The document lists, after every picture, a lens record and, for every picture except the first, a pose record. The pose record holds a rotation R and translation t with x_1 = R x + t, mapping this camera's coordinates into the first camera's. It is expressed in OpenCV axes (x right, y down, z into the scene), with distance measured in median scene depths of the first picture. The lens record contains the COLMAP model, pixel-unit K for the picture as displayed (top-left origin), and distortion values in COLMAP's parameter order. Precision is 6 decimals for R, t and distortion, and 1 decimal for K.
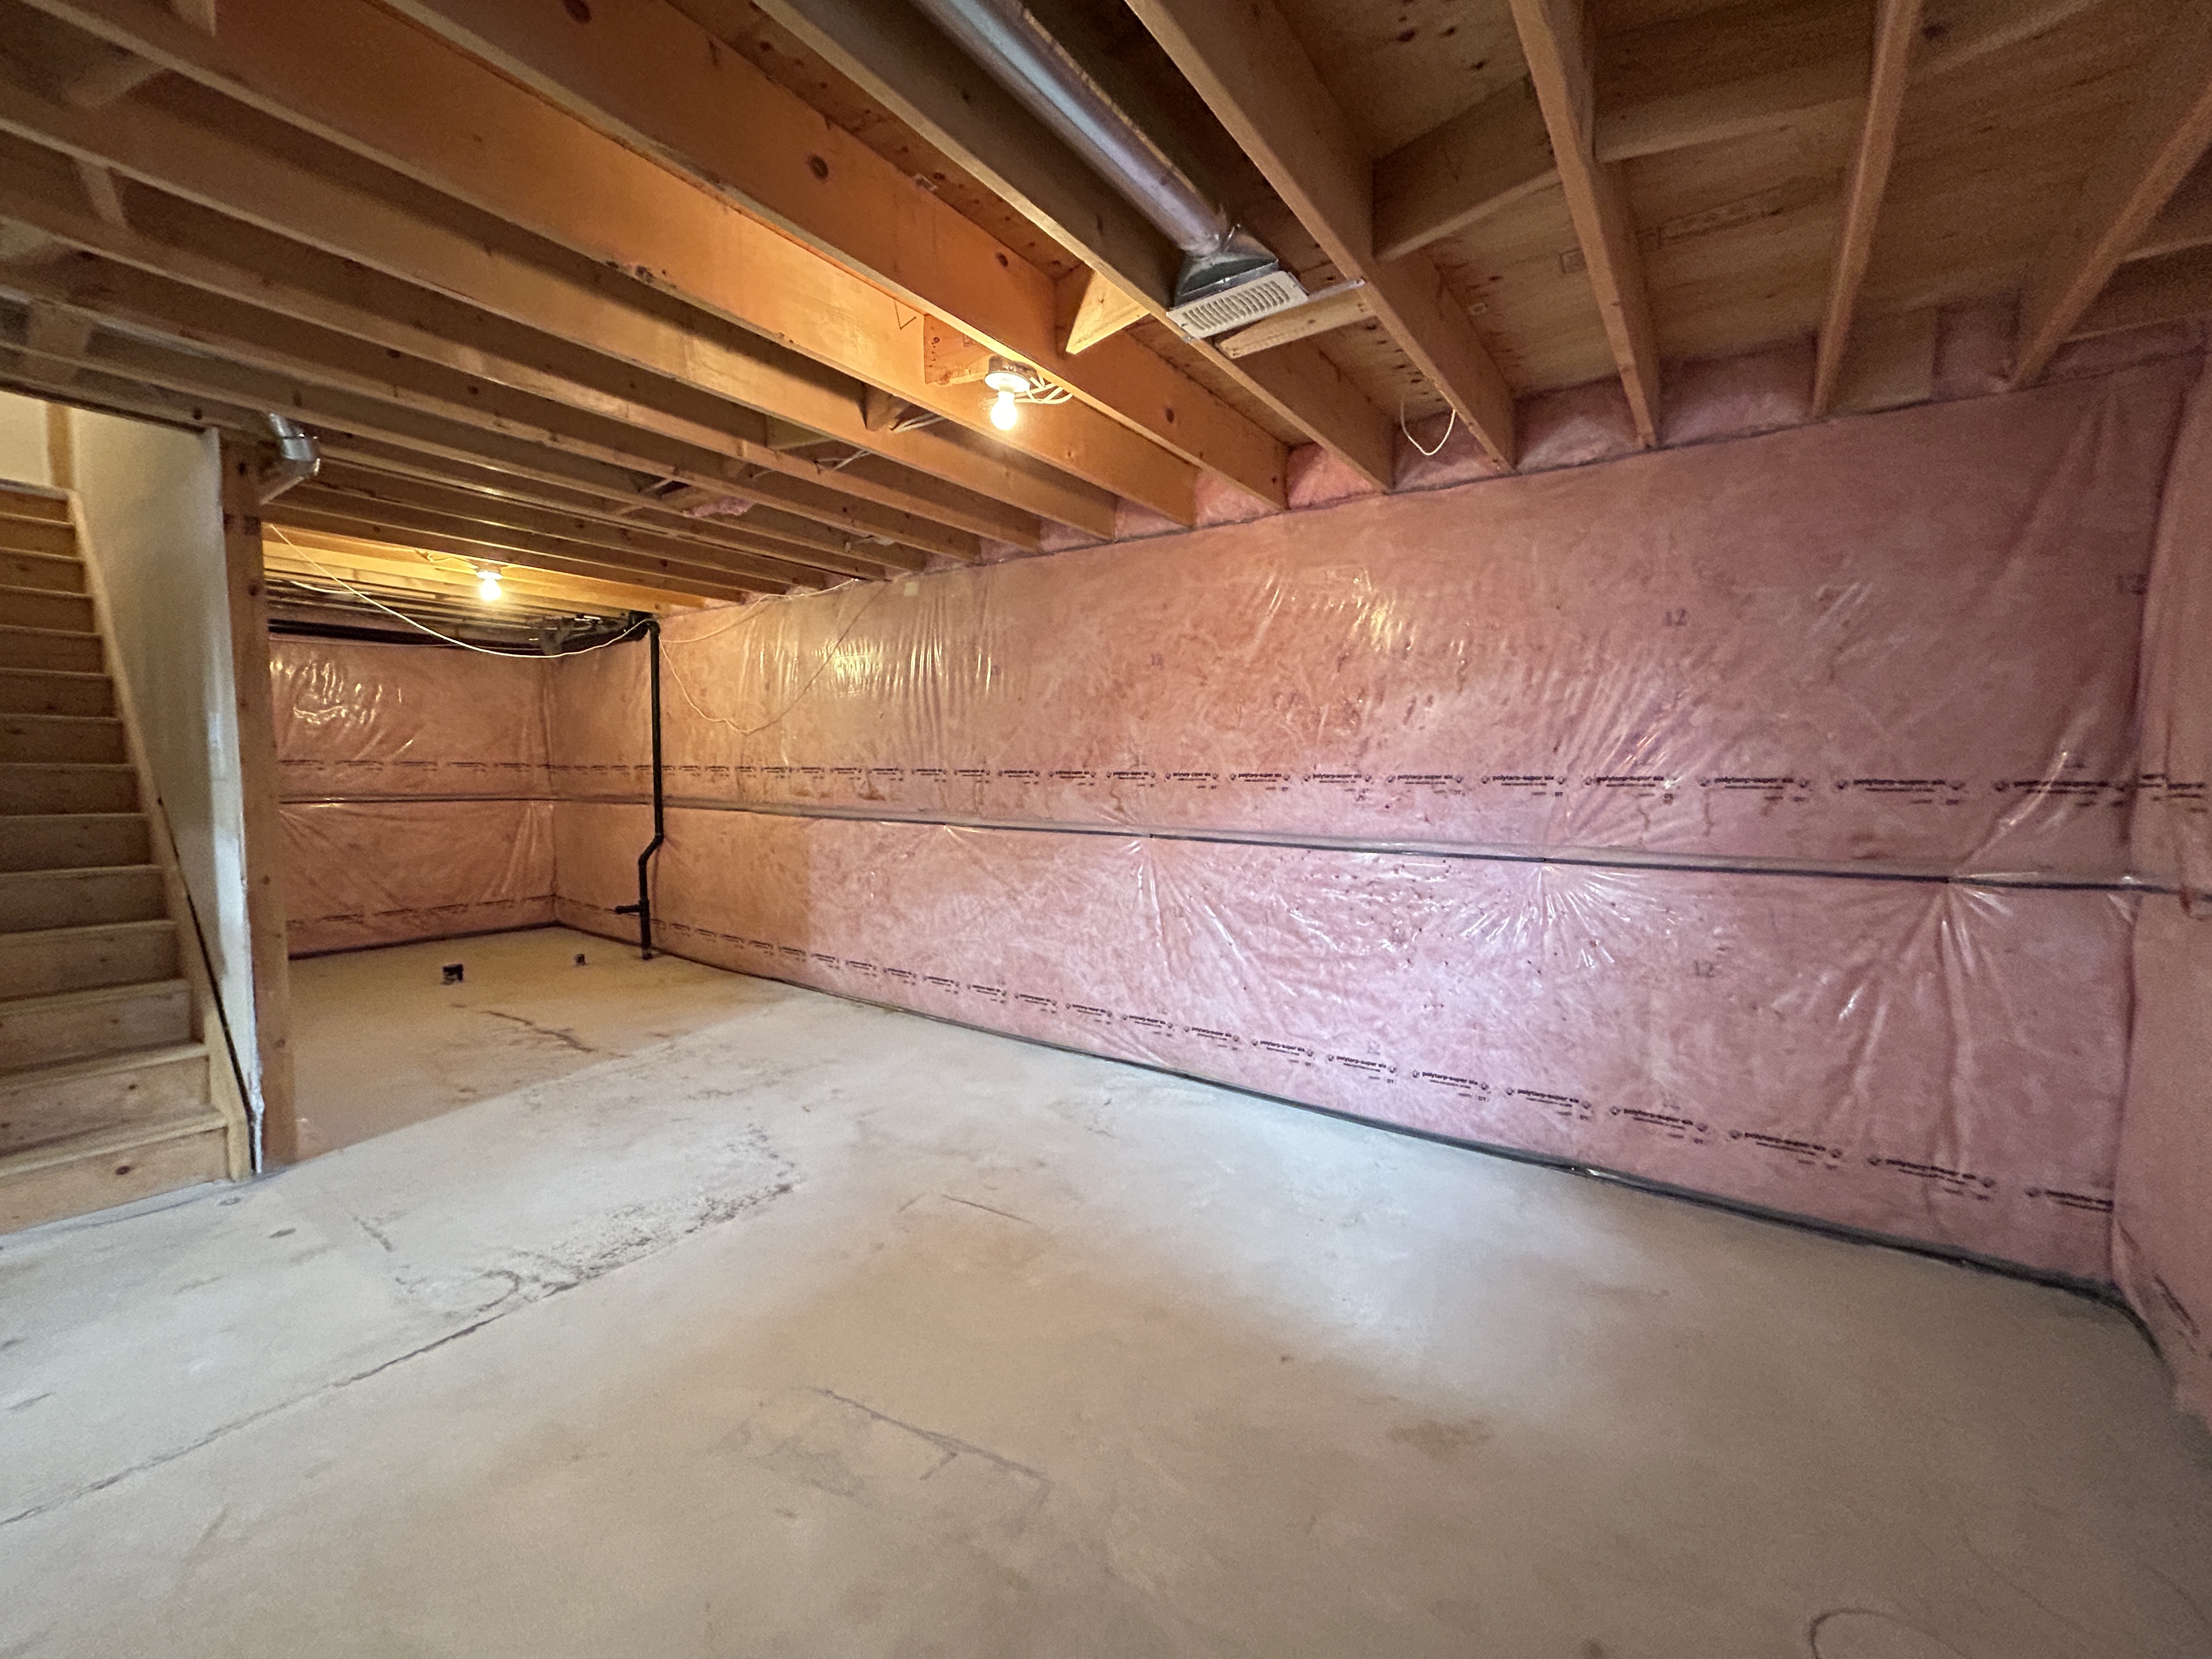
lens RADIAL K [[890.0, 0, 1107.6], [0, 890.0, 833.4], [0, 0, 1]] dist [-0.000852, 0.000284]
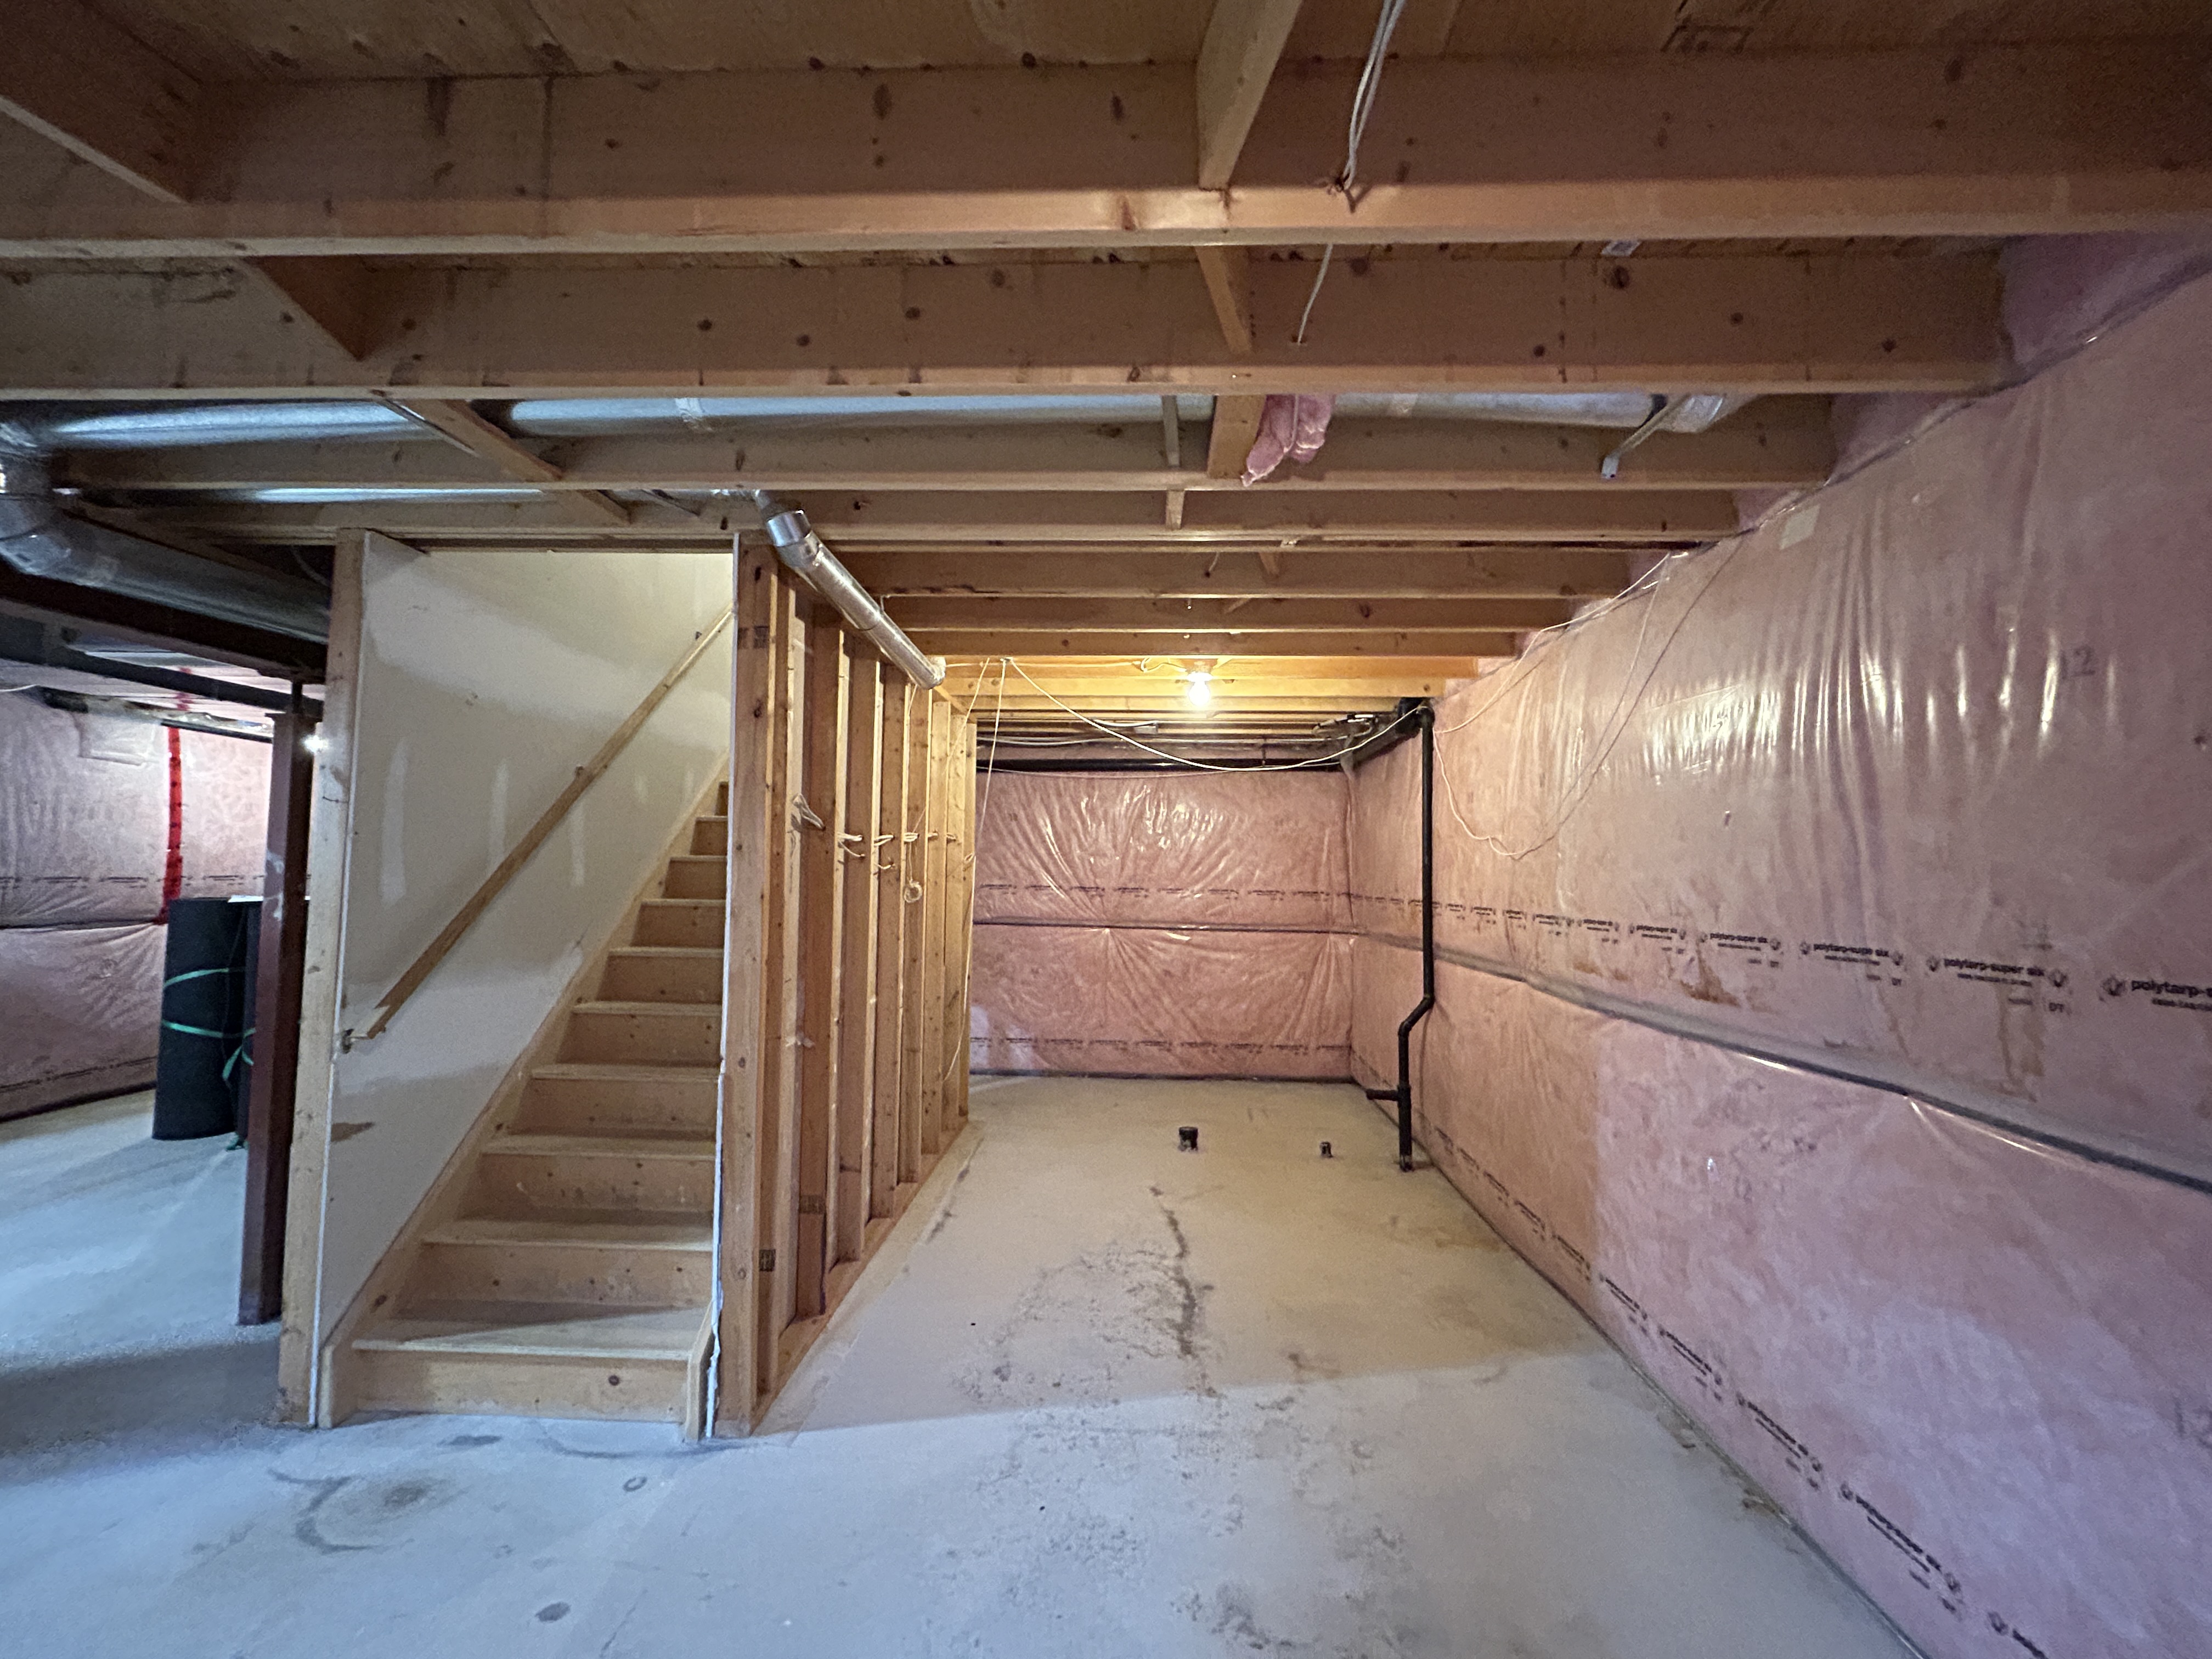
lens RADIAL K [[890.0, 0, 1106.1], [0, 890.0, 830.1], [0, 0, 1]] dist [-0.000852, 0.000284]
pose [[0.550668, -0.040494, -0.833741, -0.060050], [-0.067612, 0.993377, -0.092903, -0.076502], [0.831981, 0.107529, 0.544283, 0.594766]]
